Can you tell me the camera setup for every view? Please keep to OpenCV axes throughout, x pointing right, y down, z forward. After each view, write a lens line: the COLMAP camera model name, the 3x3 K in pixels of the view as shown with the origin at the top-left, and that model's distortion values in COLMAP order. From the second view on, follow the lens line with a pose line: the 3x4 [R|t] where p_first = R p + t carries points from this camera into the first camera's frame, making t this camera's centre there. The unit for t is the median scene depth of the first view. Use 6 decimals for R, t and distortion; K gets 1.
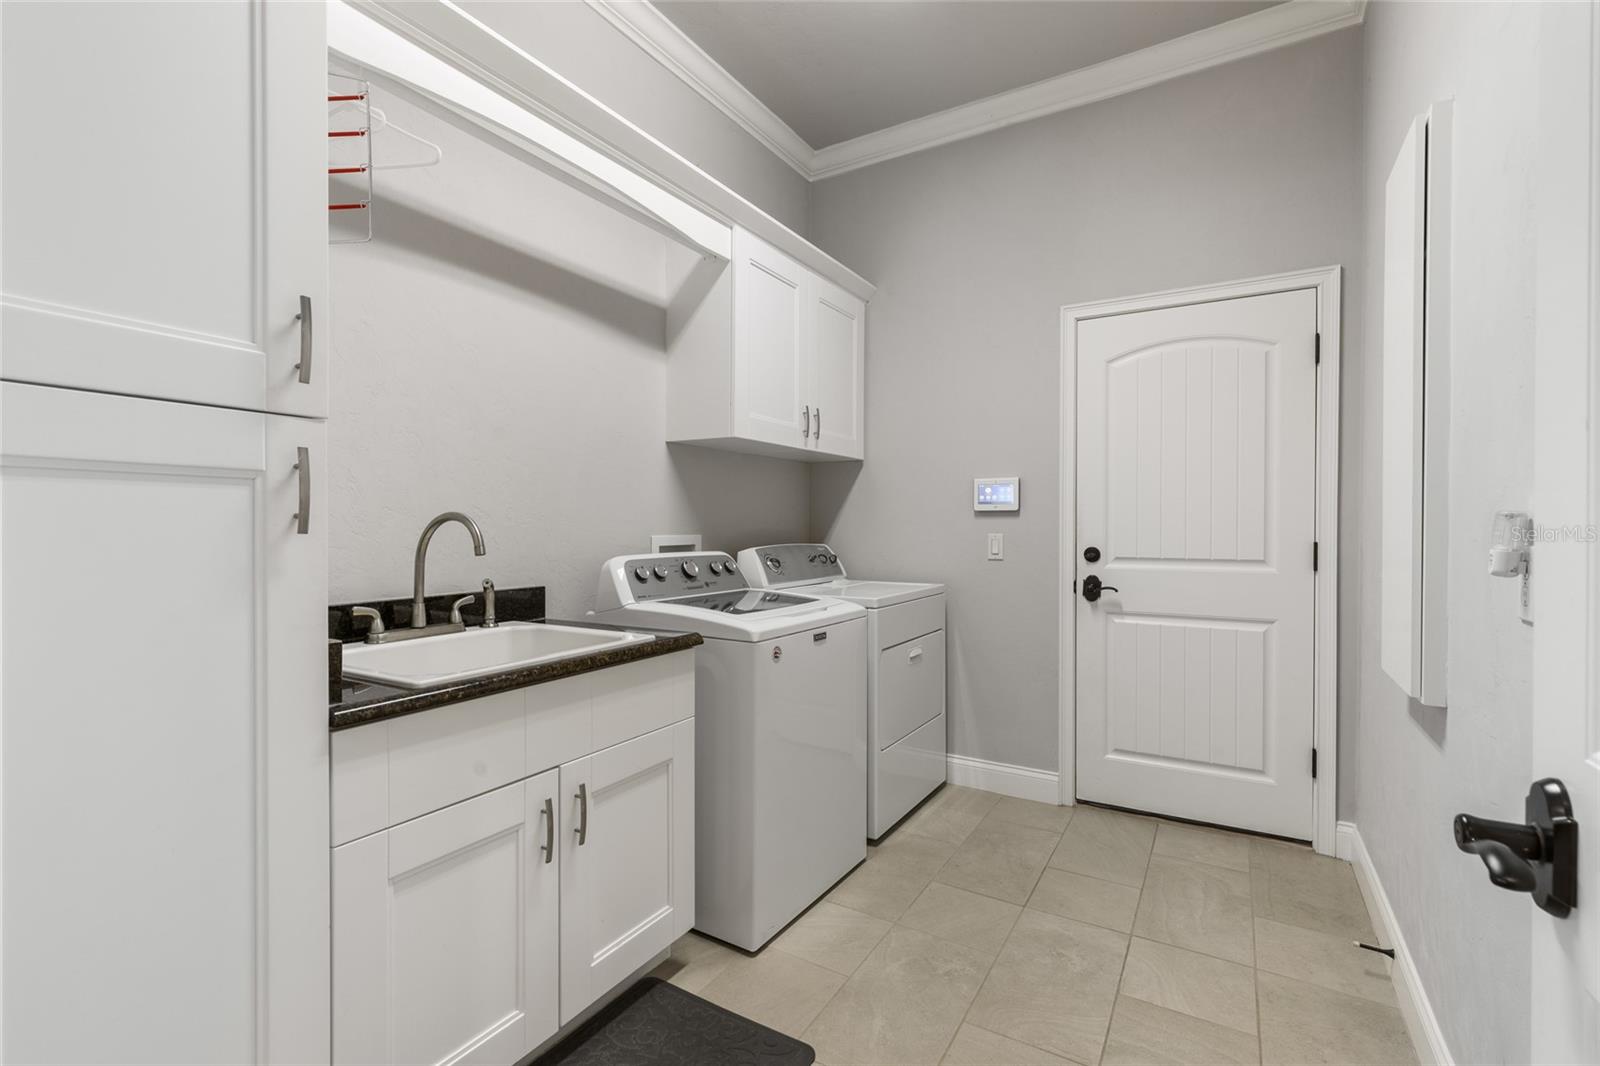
lens RADIAL K [[719.8, 0, 800.0], [0, 719.8, 533.0], [0, 0, 1]] dist [0.004810, 0.000321]
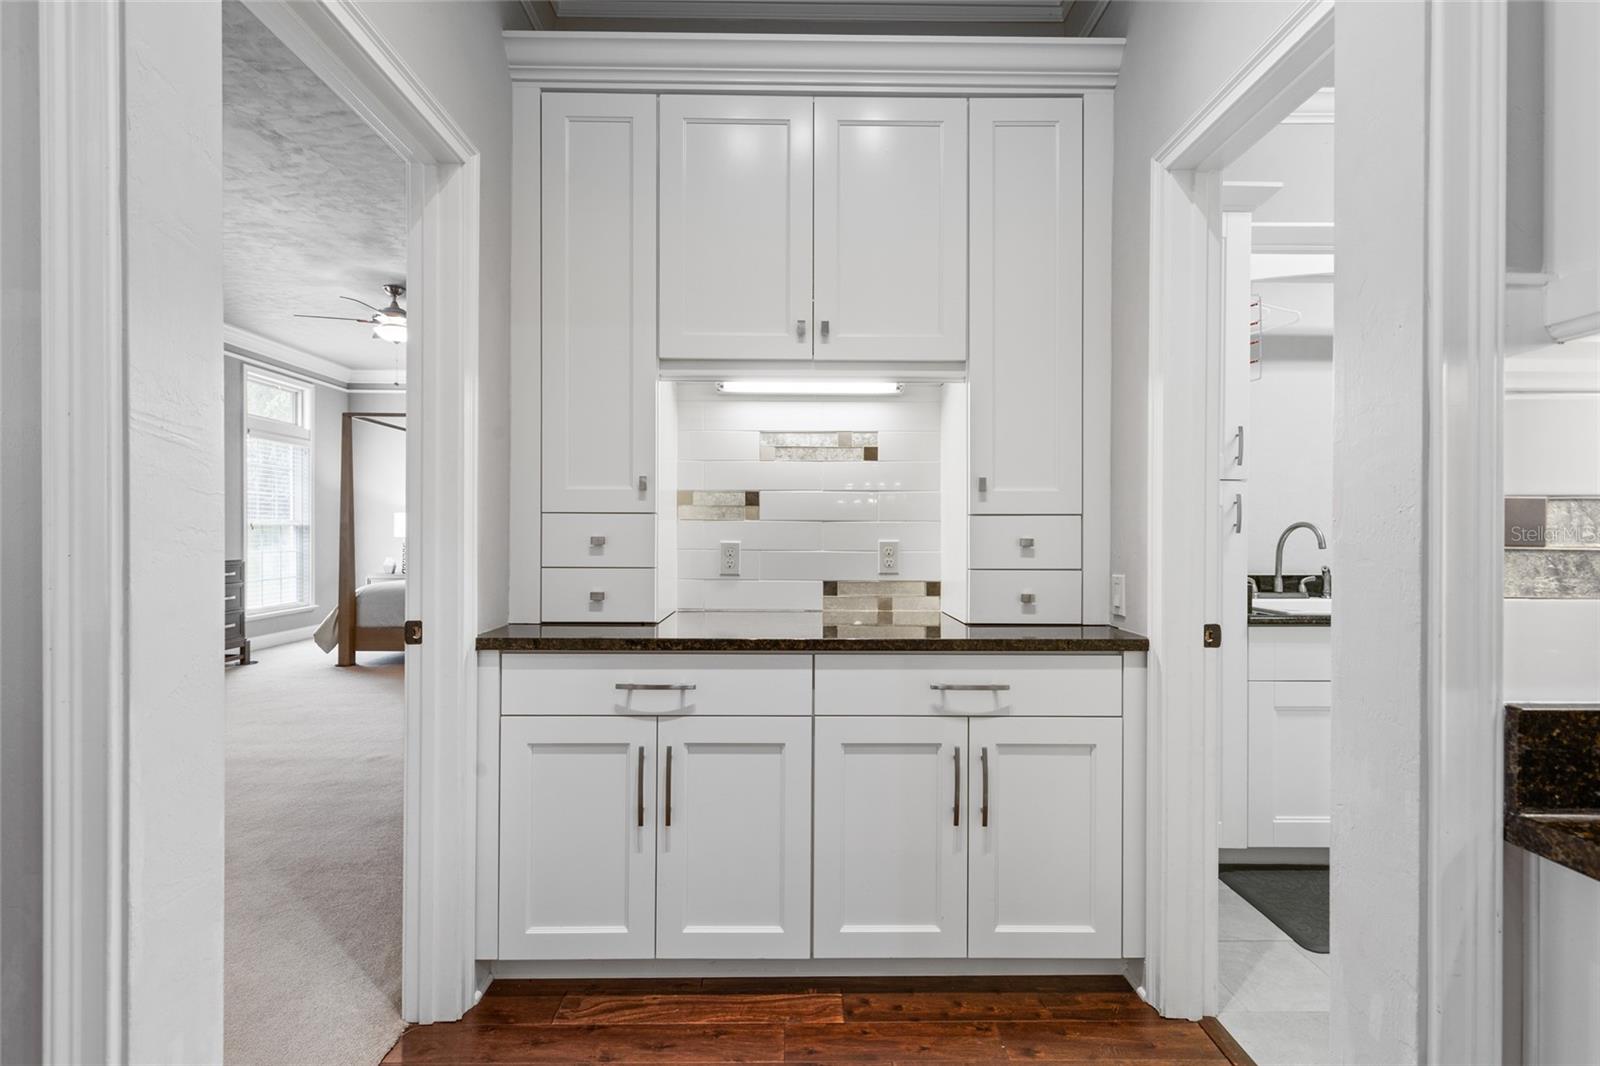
lens RADIAL K [[719.8, 0, 800.0], [0, 719.8, 533.0], [0, 0, 1]] dist [0.004810, 0.000321]
pose [[0.525938, 0.003519, -0.850516, 0.301808], [-0.013269, 0.999904, -0.004068, 0.017227], [0.850420, 0.013425, 0.525934, -0.809854]]
